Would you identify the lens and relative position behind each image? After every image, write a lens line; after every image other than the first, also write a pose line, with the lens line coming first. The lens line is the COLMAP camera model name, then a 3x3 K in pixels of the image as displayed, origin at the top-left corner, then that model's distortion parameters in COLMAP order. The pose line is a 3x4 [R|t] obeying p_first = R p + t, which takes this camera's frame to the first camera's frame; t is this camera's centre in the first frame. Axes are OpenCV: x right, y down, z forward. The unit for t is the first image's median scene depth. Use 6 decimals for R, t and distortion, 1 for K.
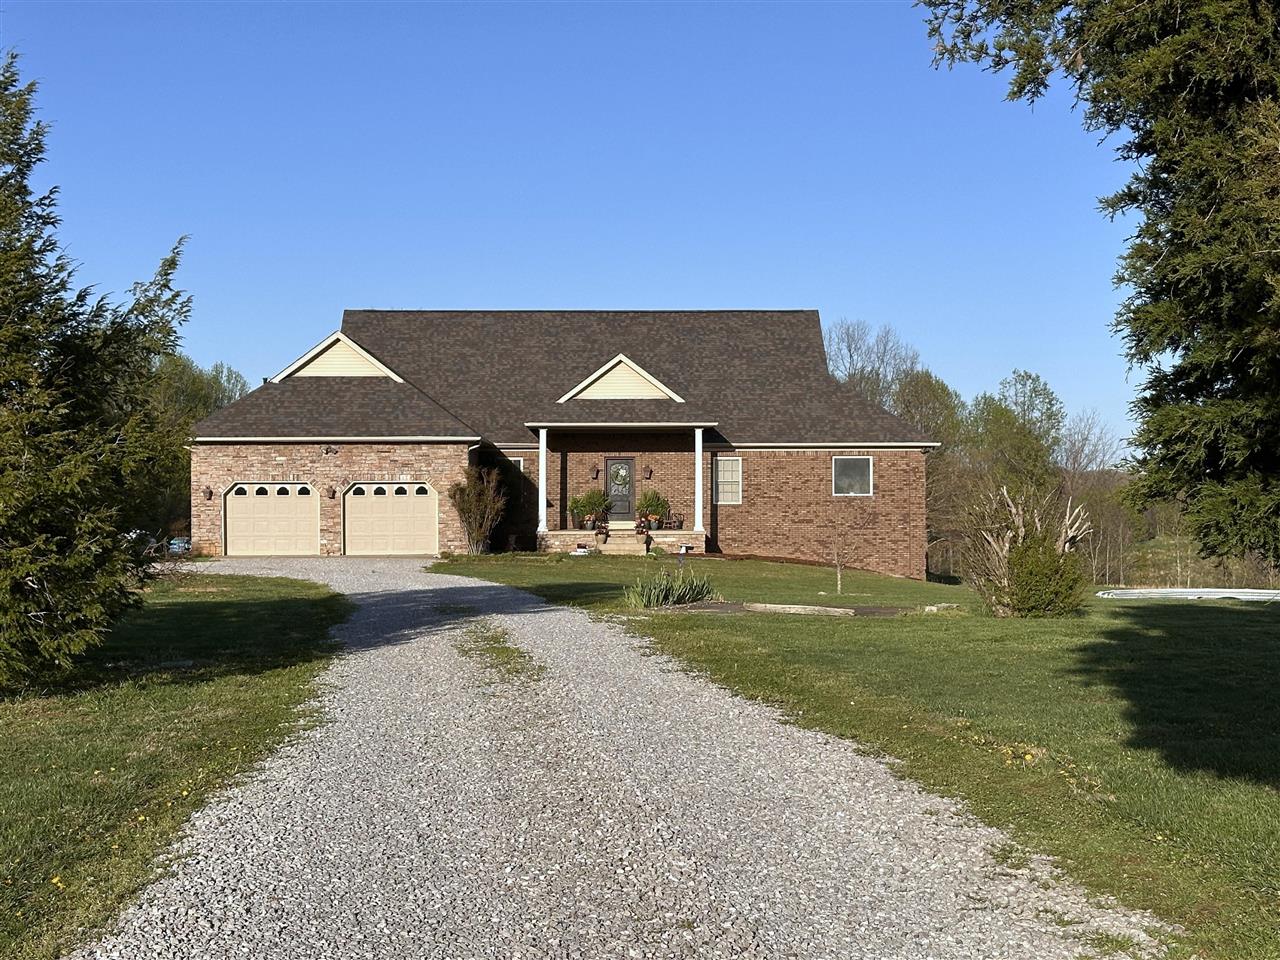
lens RADIAL K [[2086.9, 0, 646.7], [0, 2086.9, 482.7], [0, 0, 1]] dist [0.019565, 0.000000]
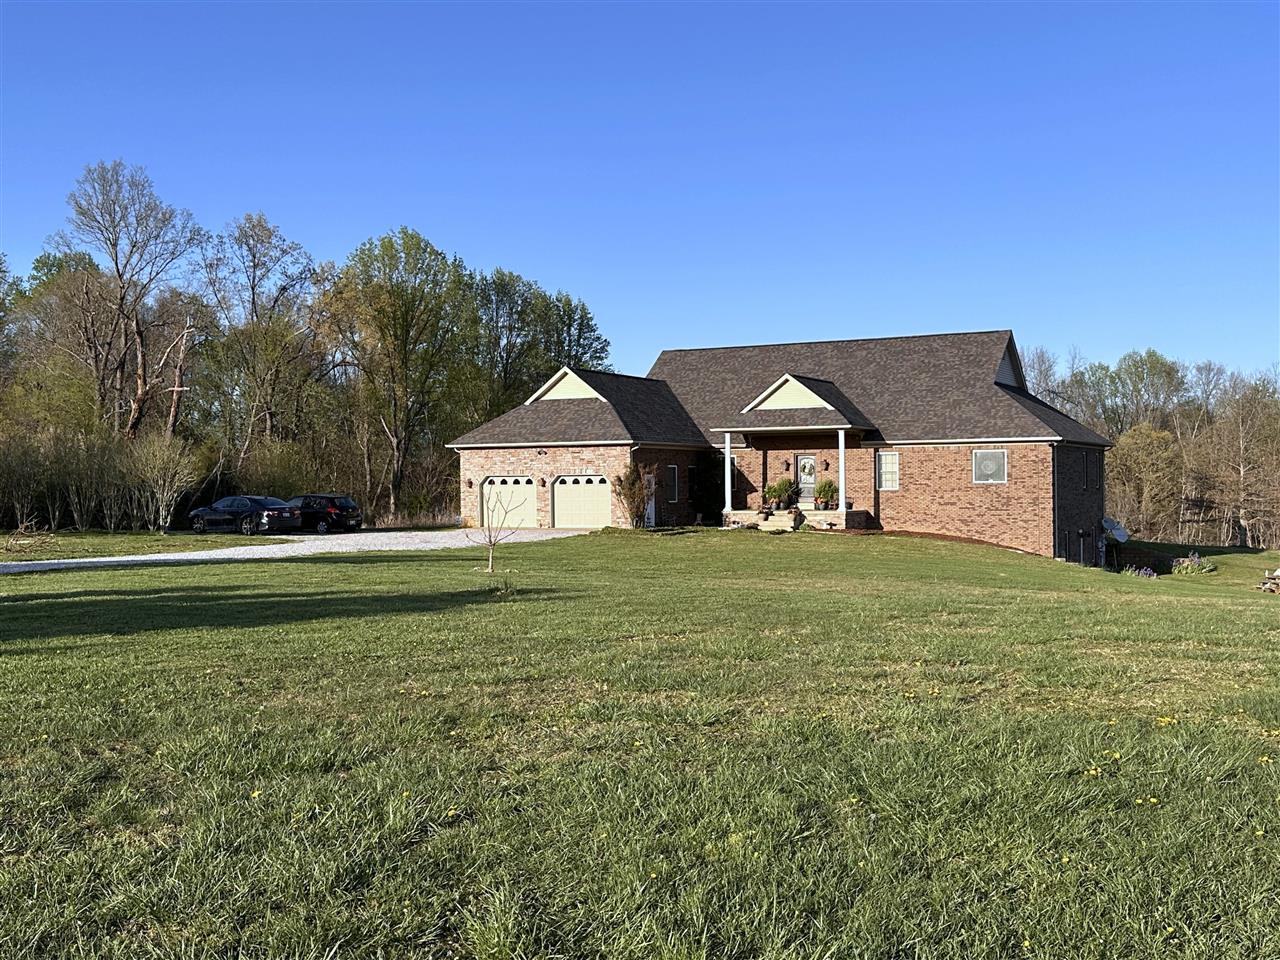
lens RADIAL K [[1403.4, 0, 635.2], [0, 1403.4, 472.9], [0, 0, 1]] dist [0.114047, 0.000000]
pose [[0.876423, -0.007969, -0.481476, 0.313418], [0.008049, 0.999966, -0.001900, 0.000460], [0.481474, -0.002211, 0.876457, 0.187774]]
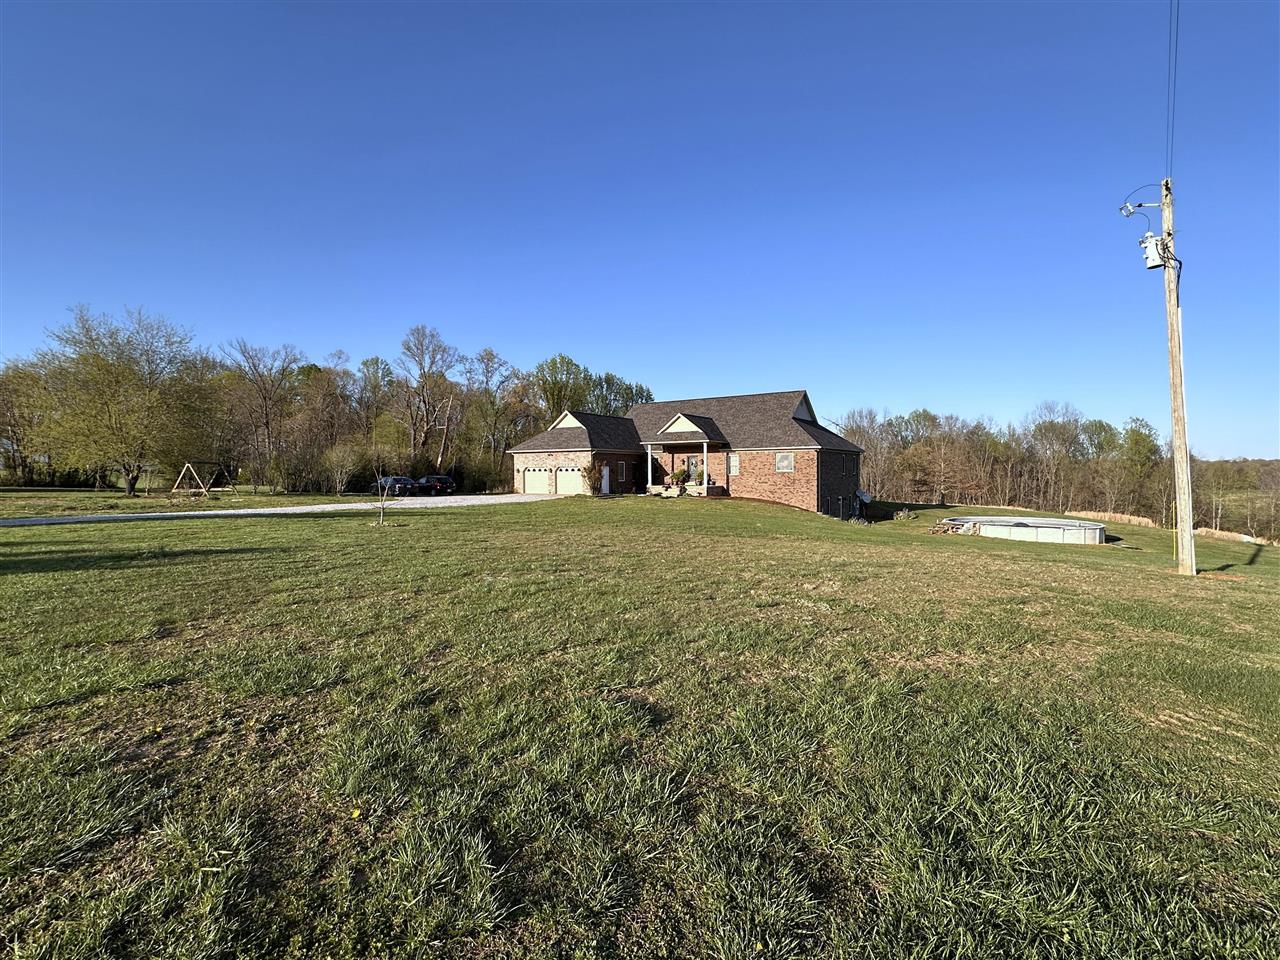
lens RADIAL K [[606.8, 0, 641.2], [0, 606.8, 475.2], [0, 0, 1]] dist [0.002853, -0.002023]
pose [[0.817894, 0.001884, -0.575365, 0.347709], [0.005520, 0.999923, 0.011122, 0.002431], [0.575342, -0.012273, 0.817821, 0.383136]]
